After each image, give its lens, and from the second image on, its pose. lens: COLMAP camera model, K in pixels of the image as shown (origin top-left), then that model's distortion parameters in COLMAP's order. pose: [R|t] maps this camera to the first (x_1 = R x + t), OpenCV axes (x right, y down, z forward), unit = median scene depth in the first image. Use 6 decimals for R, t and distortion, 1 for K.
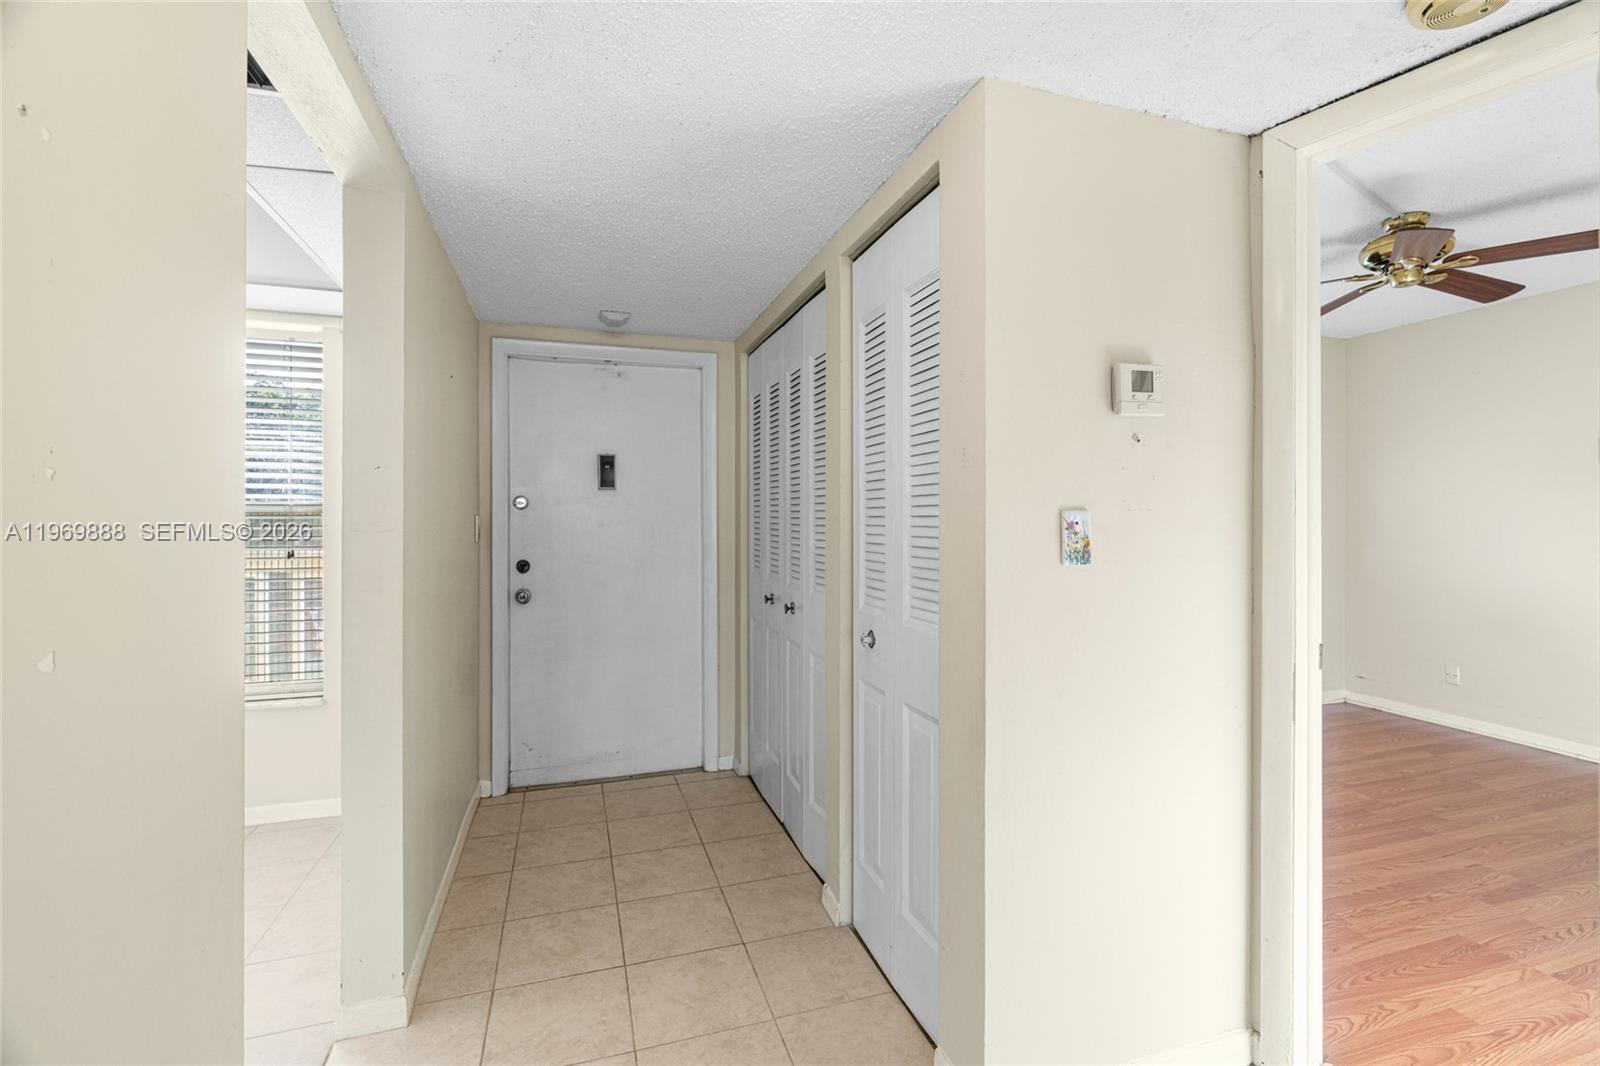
lens RADIAL K [[715.9, 0, 801.9], [0, 715.9, 512.1], [0, 0, 1]] dist [-0.001284, -0.000867]
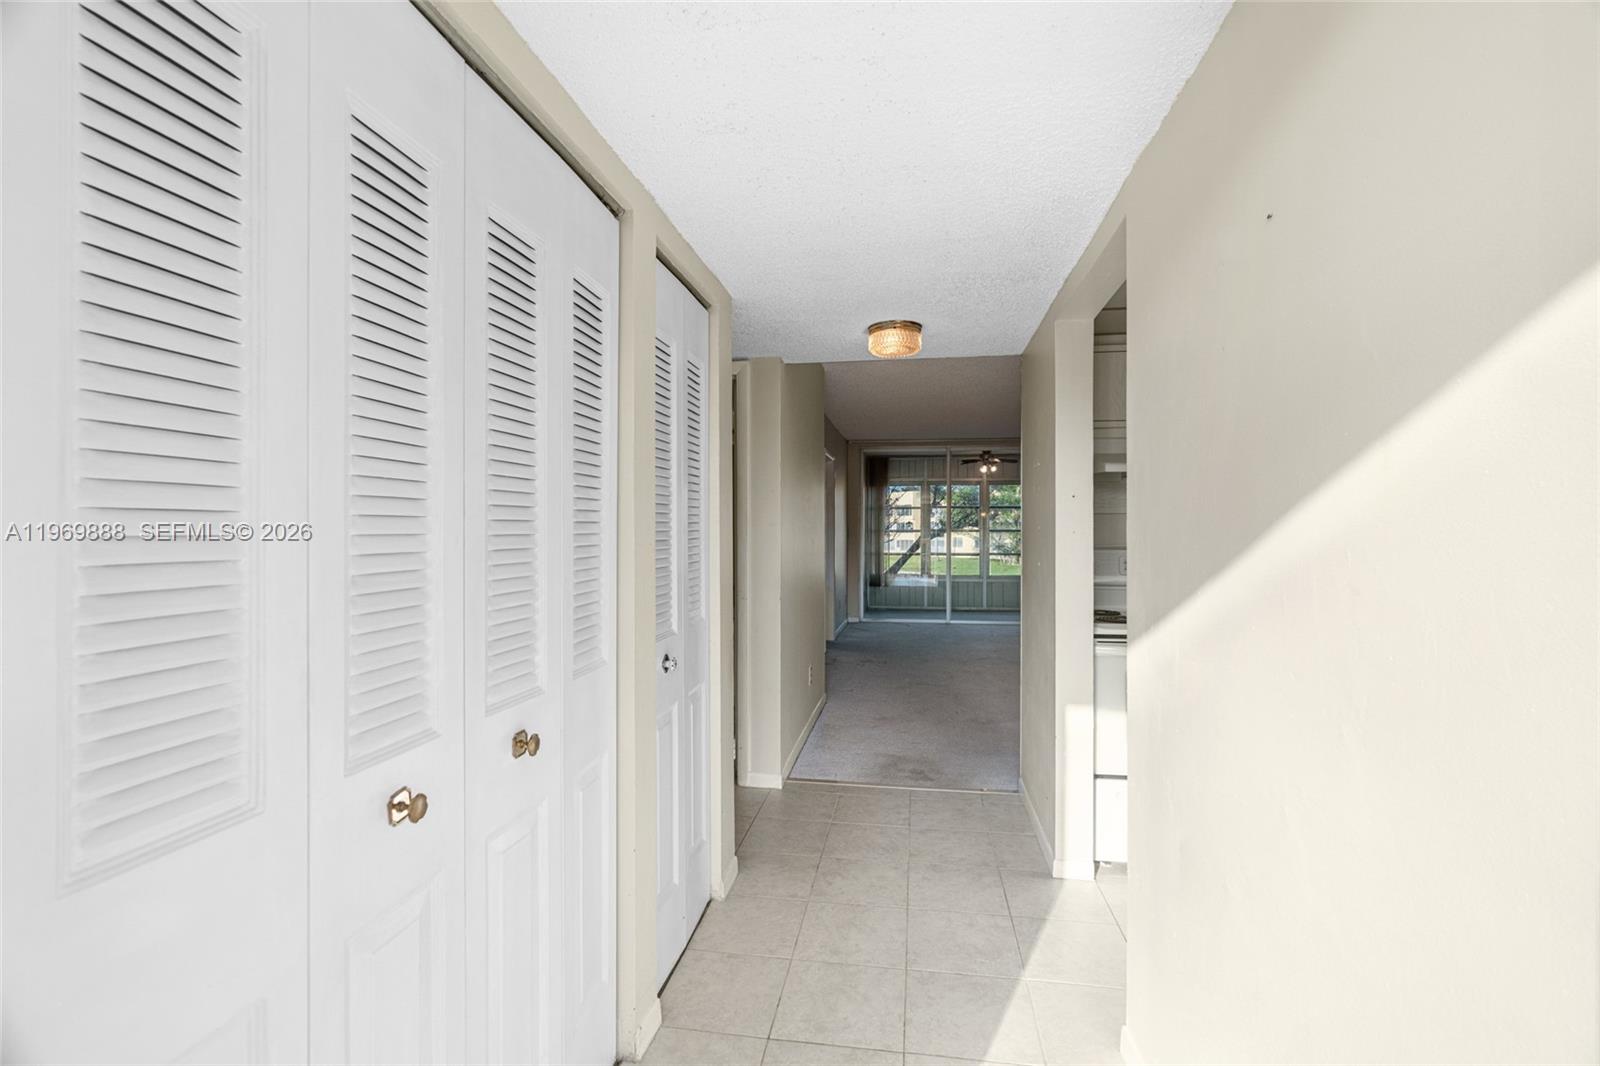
lens RADIAL K [[718.3, 0, 805.7], [0, 718.3, 528.0], [0, 0, 1]] dist [-0.000188, 0.000089]
pose [[-0.889805, 0.004576, 0.456317, -0.252501], [0.003288, 0.999988, -0.003617, -0.003631], [-0.456328, -0.001718, -0.889810, 0.850312]]
